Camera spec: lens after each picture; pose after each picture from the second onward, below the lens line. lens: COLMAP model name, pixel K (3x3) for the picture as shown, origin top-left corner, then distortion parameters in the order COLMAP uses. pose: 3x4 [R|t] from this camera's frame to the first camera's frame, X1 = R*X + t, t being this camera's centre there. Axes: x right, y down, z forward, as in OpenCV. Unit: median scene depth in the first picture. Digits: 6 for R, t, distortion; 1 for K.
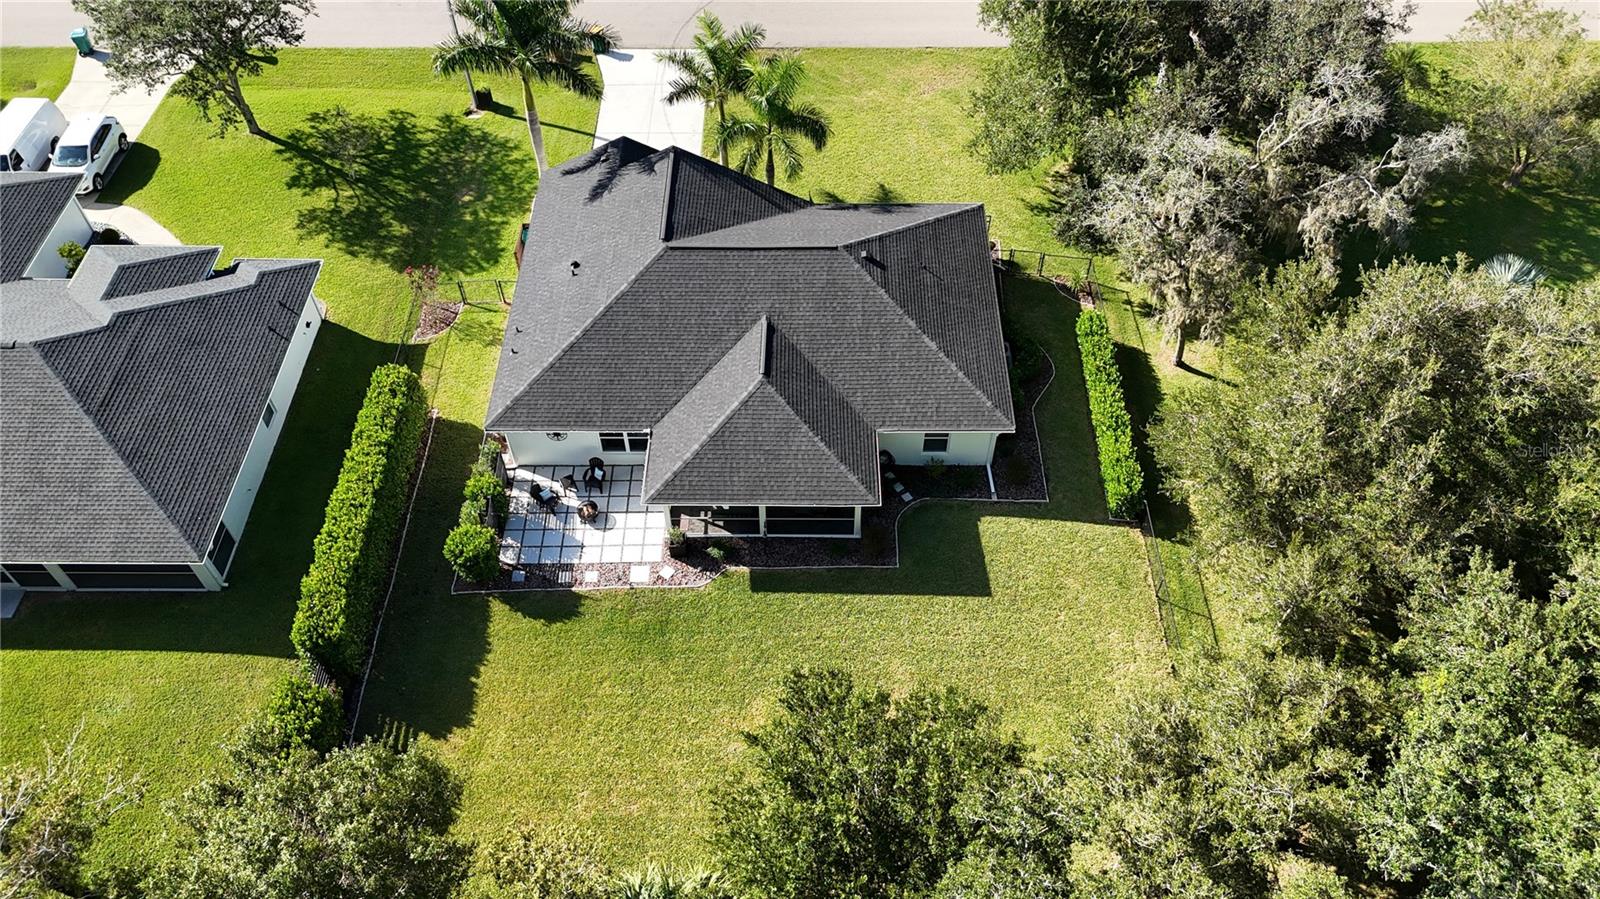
lens RADIAL K [[1175.1, 0, 784.4], [0, 1175.1, 463.0], [0, 0, 1]] dist [0.071131, -0.066856]
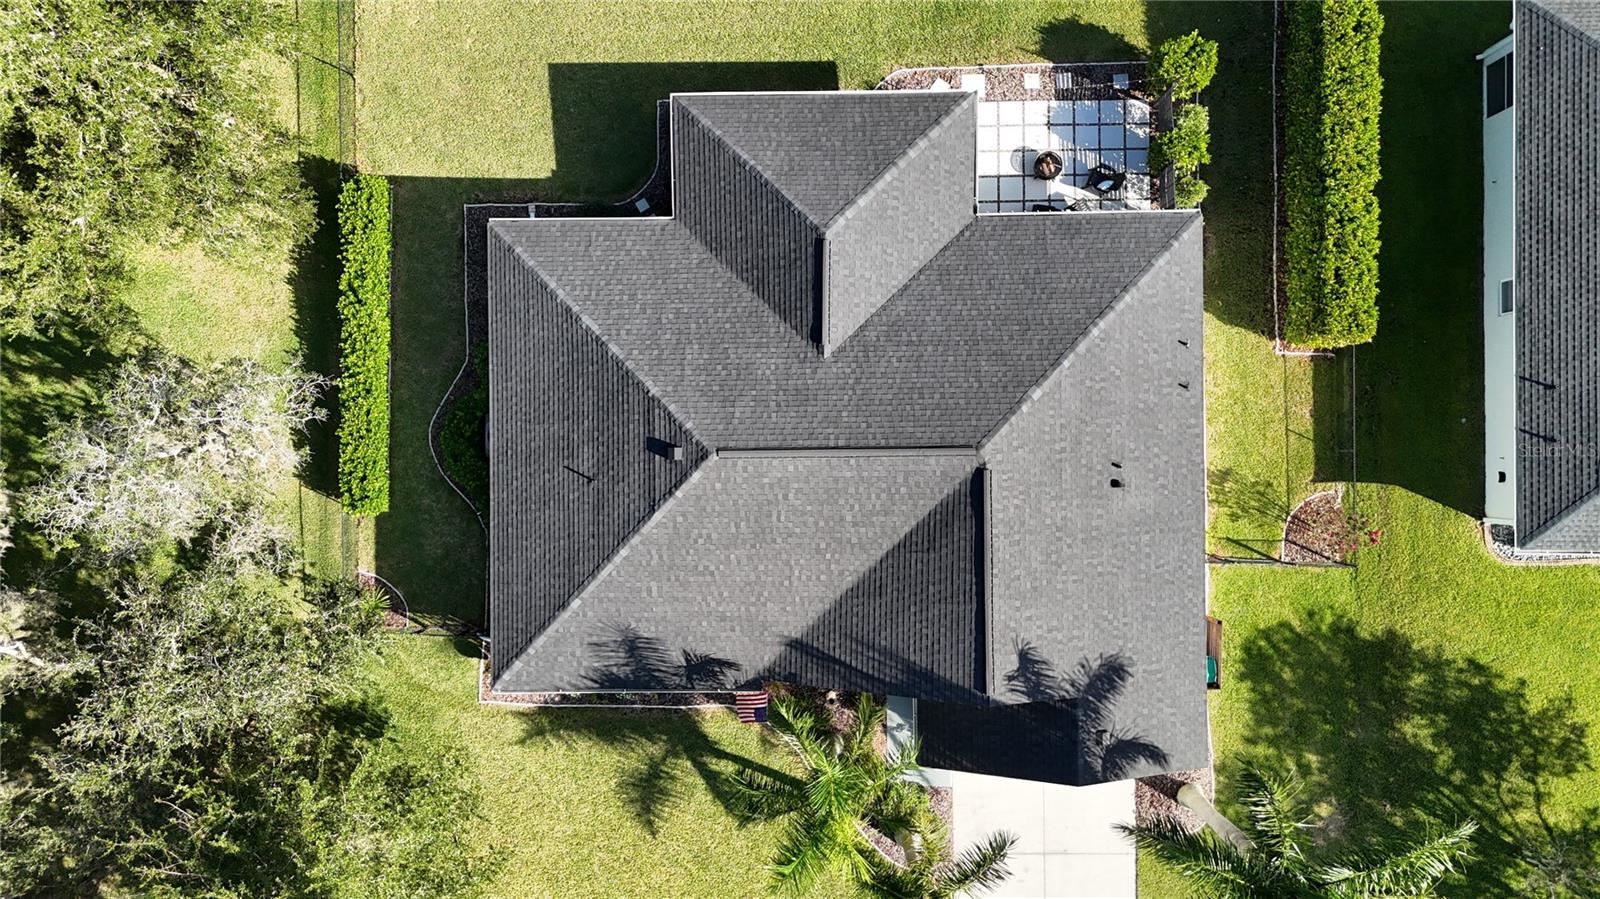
lens RADIAL K [[1175.1, 0, 808.4], [0, 1175.1, 449.9], [0, 0, 1]] dist [0.071131, -0.066856]
pose [[-0.999567, 0.018950, 0.022516, -0.021100], [-0.000337, -0.772411, 0.635123, -0.605637], [0.029427, 0.634841, 0.772082, 0.503135]]
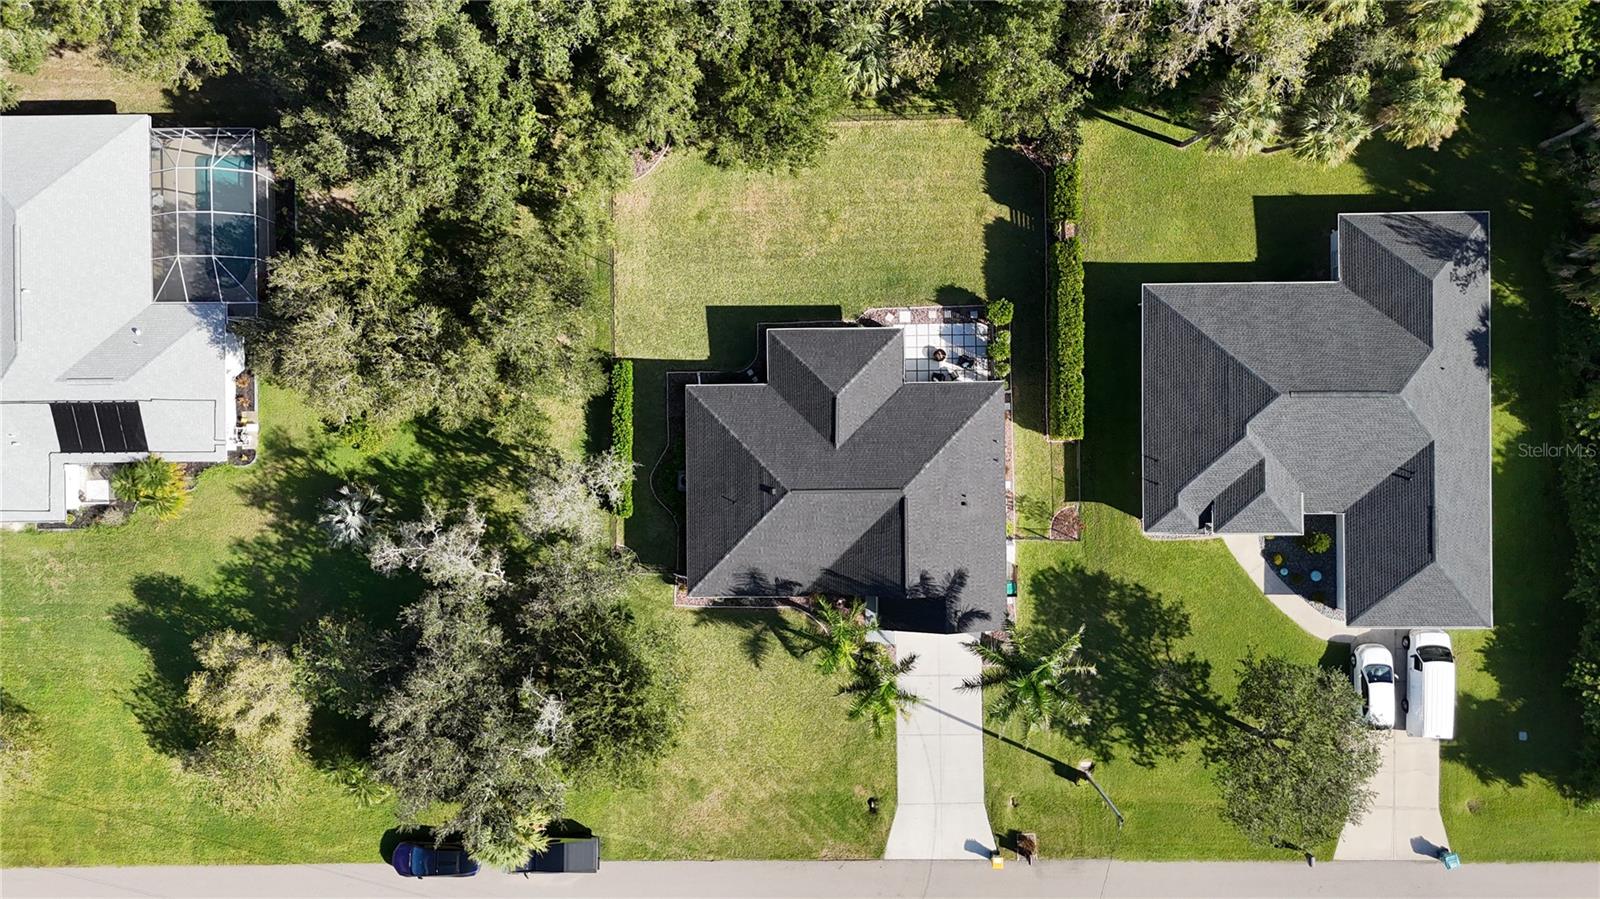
lens RADIAL K [[1175.1, 0, 800.8], [0, 1175.1, 449.6], [0, 0, 1]] dist [0.071131, -0.066856]
pose [[-0.999359, 0.021408, 0.028685, -0.013092], [0.001792, -0.770503, 0.637434, -1.139454], [0.035748, 0.637077, 0.769971, -0.224049]]
